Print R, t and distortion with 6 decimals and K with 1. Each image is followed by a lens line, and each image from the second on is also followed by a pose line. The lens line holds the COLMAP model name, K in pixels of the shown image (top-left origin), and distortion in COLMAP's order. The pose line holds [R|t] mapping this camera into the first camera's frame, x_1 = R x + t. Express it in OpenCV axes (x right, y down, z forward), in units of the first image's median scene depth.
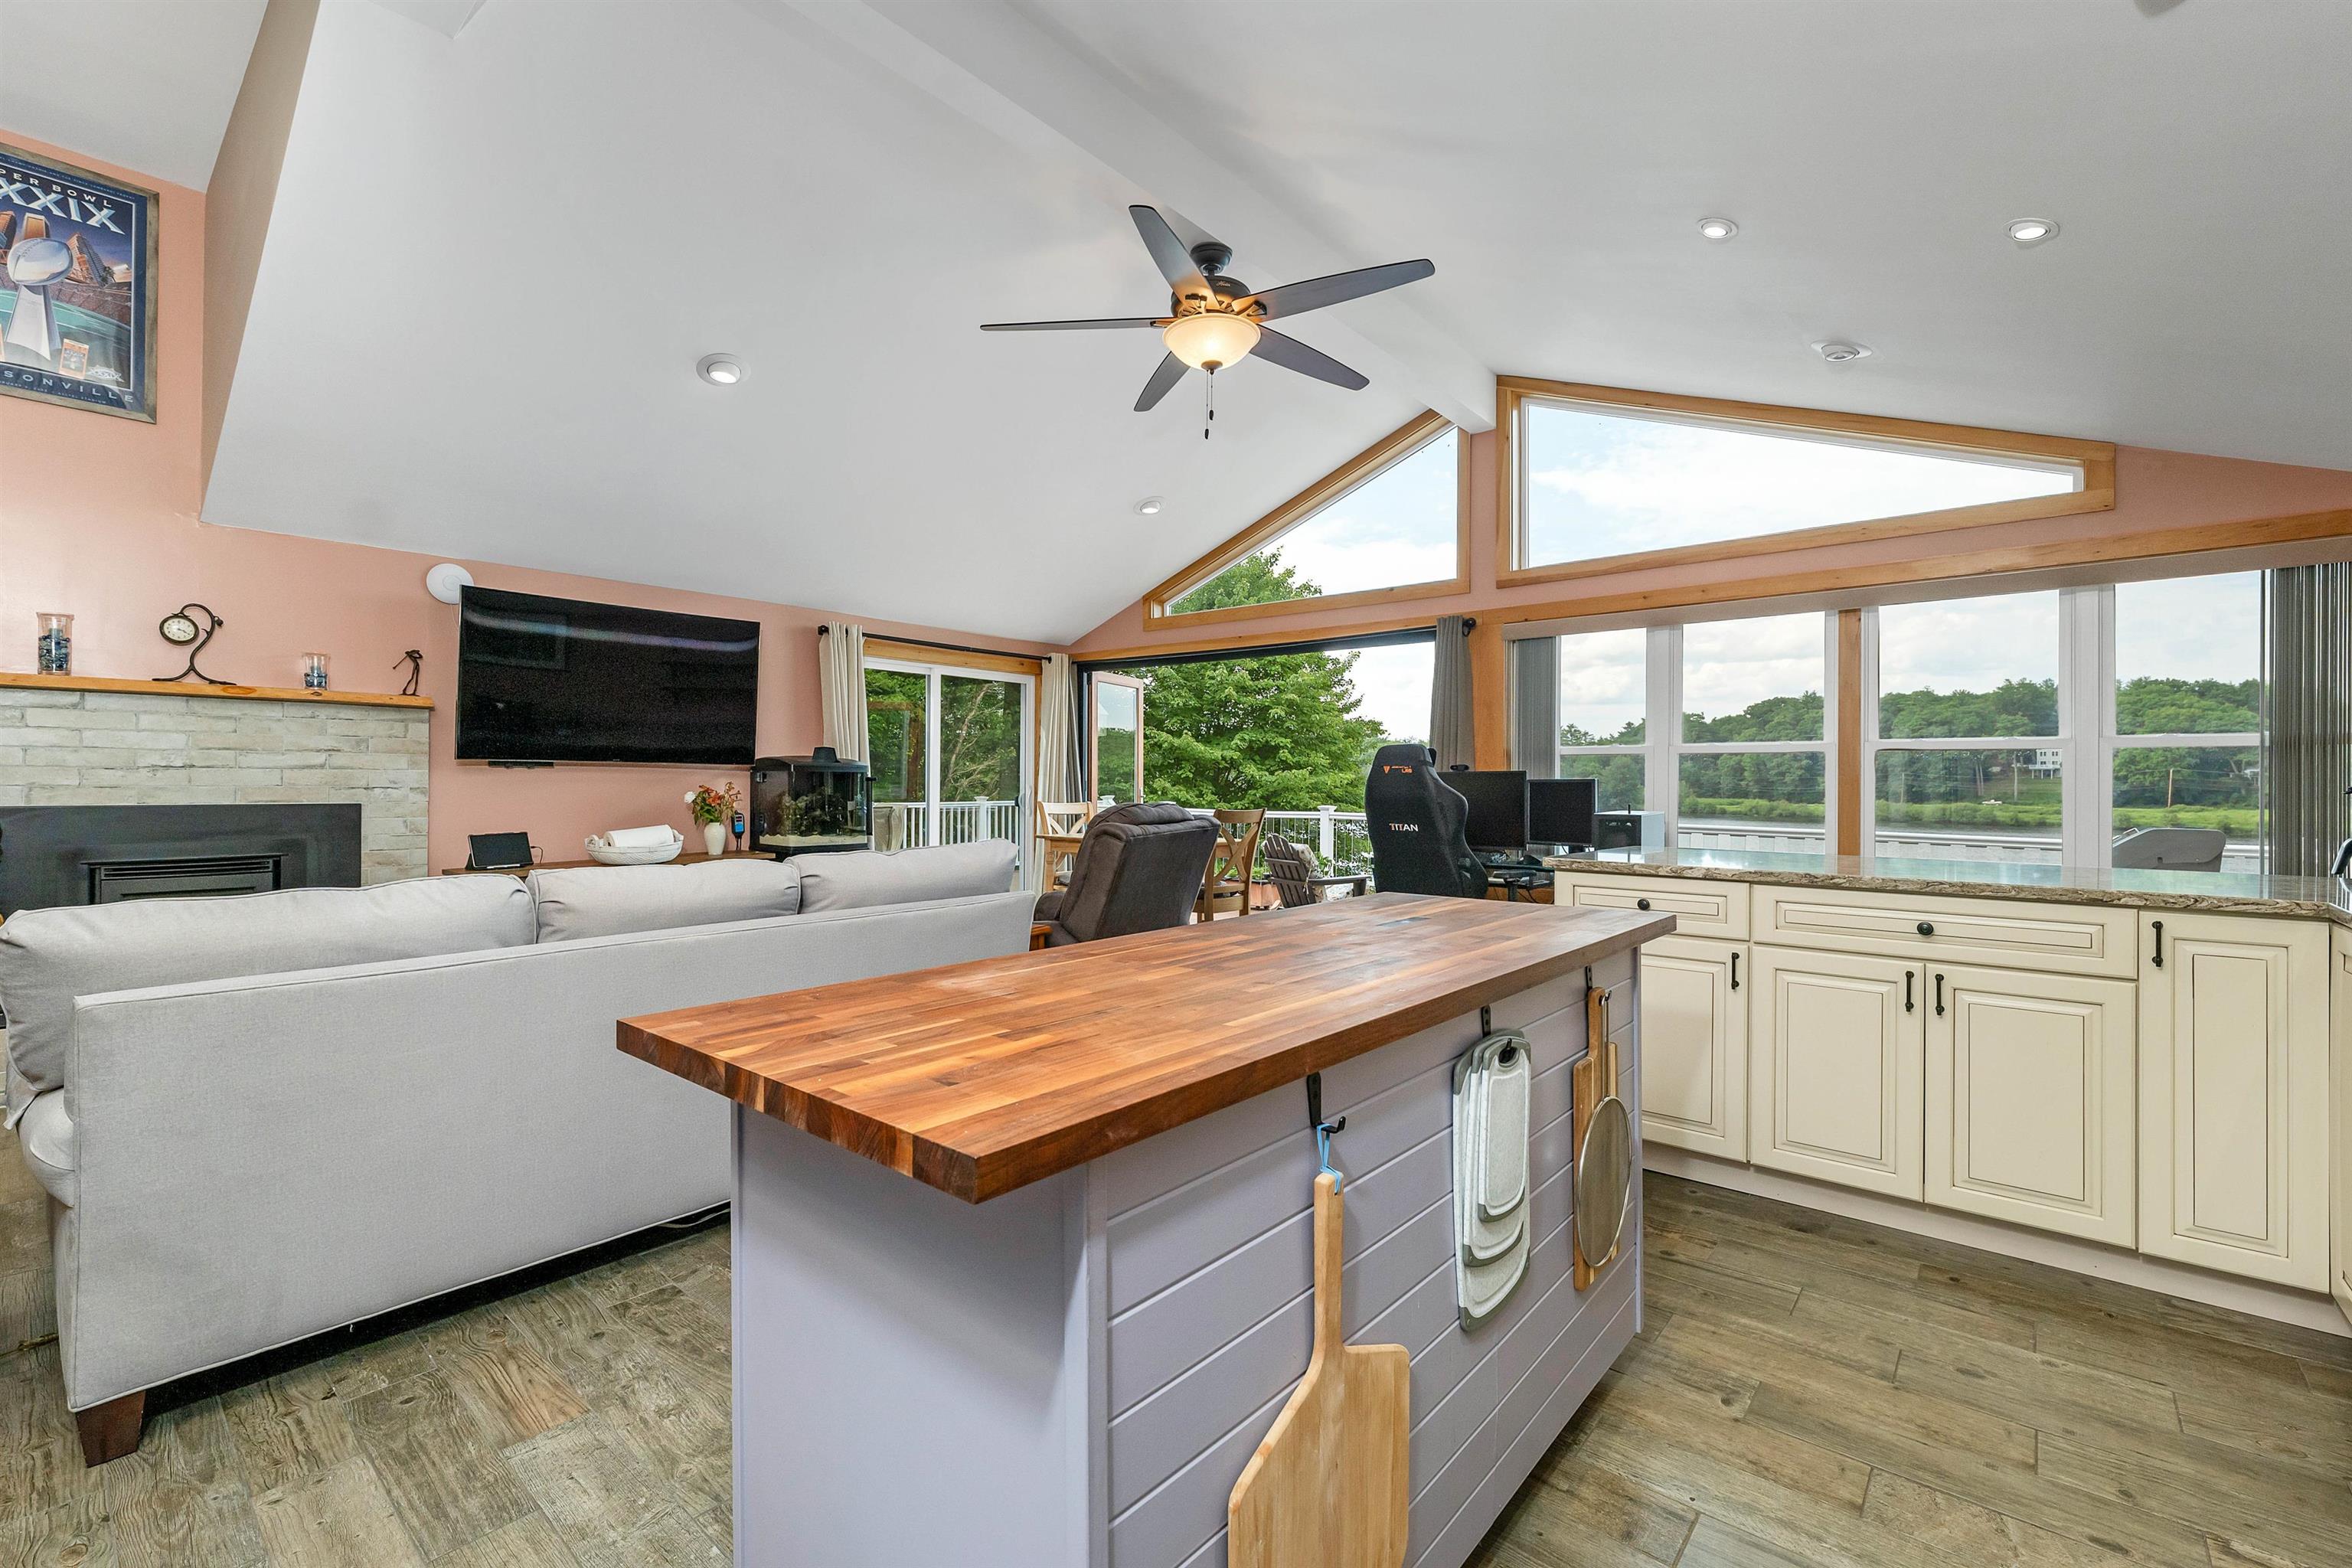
lens RADIAL K [[1017.3, 0, 1183.8], [0, 1017.3, 781.5], [0, 0, 1]] dist [0.002530, 0.000787]
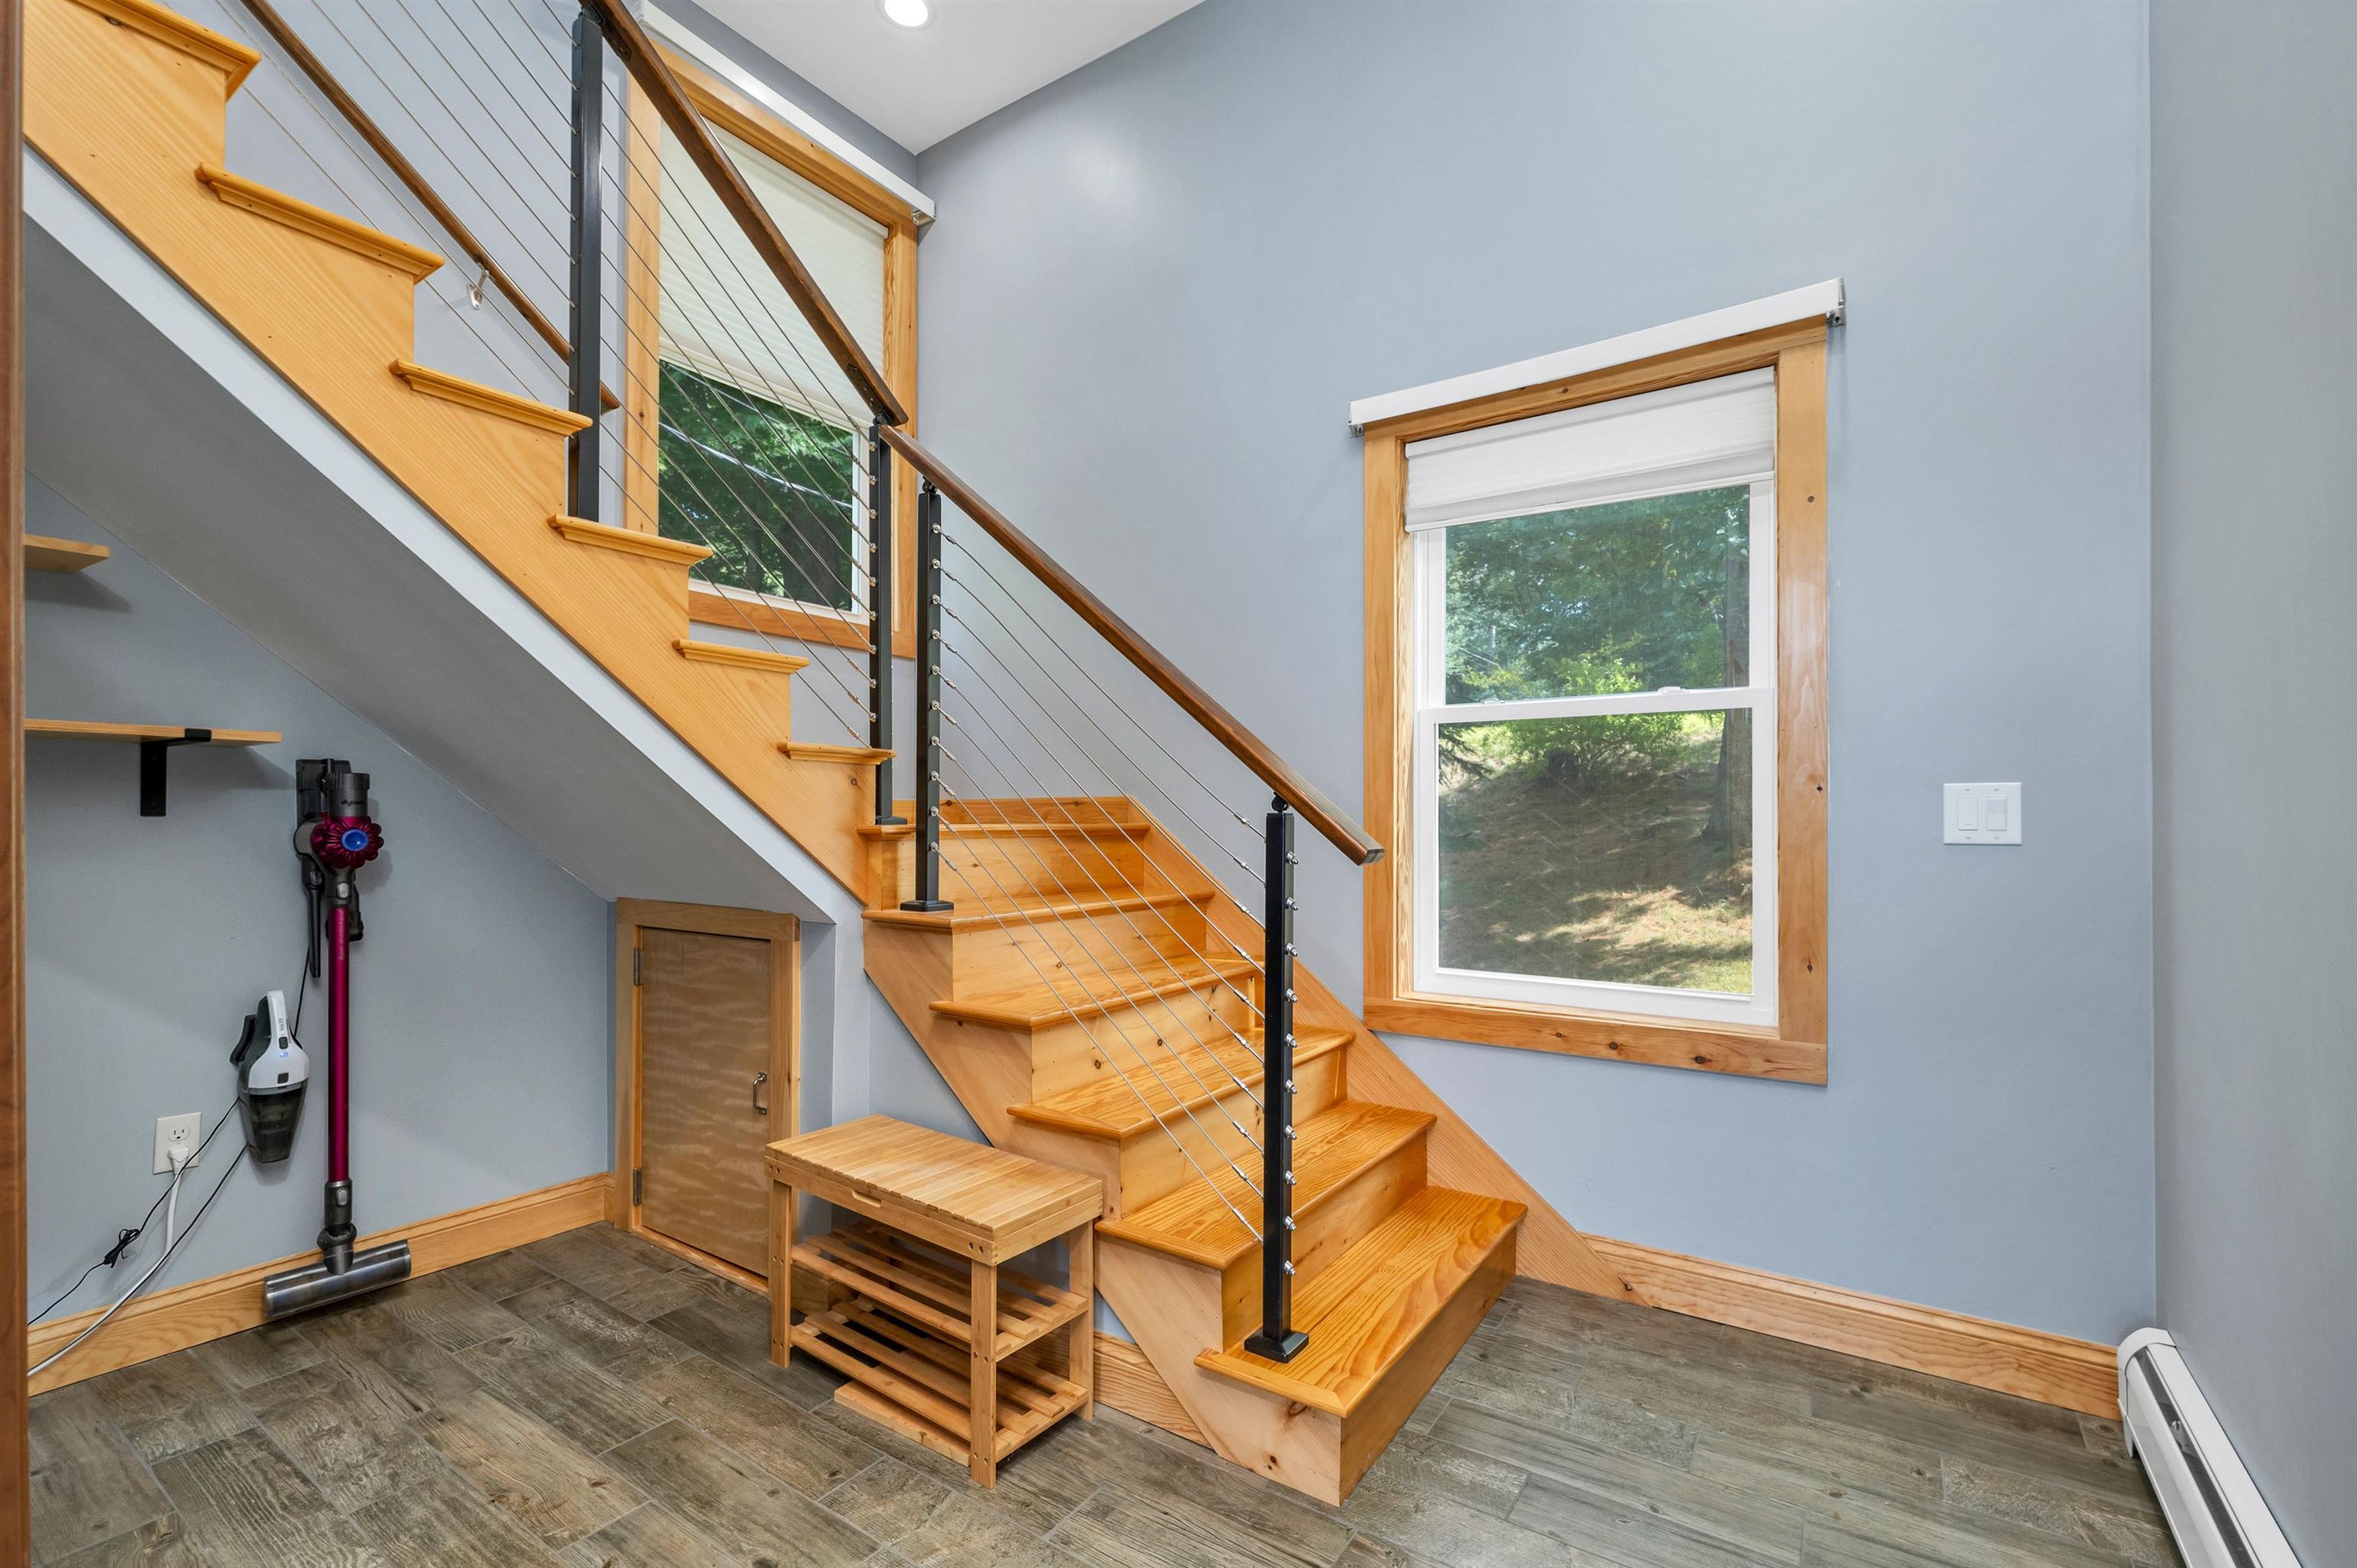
lens RADIAL K [[1019.4, 0, 1176.1], [0, 1019.4, 797.2], [0, 0, 1]] dist [0.002530, 0.000787]
pose [[-0.993012, -0.006881, -0.117812, -1.316035], [-0.005234, 0.999884, -0.014283, 0.008947], [0.117896, -0.013567, -0.992933, 2.102143]]
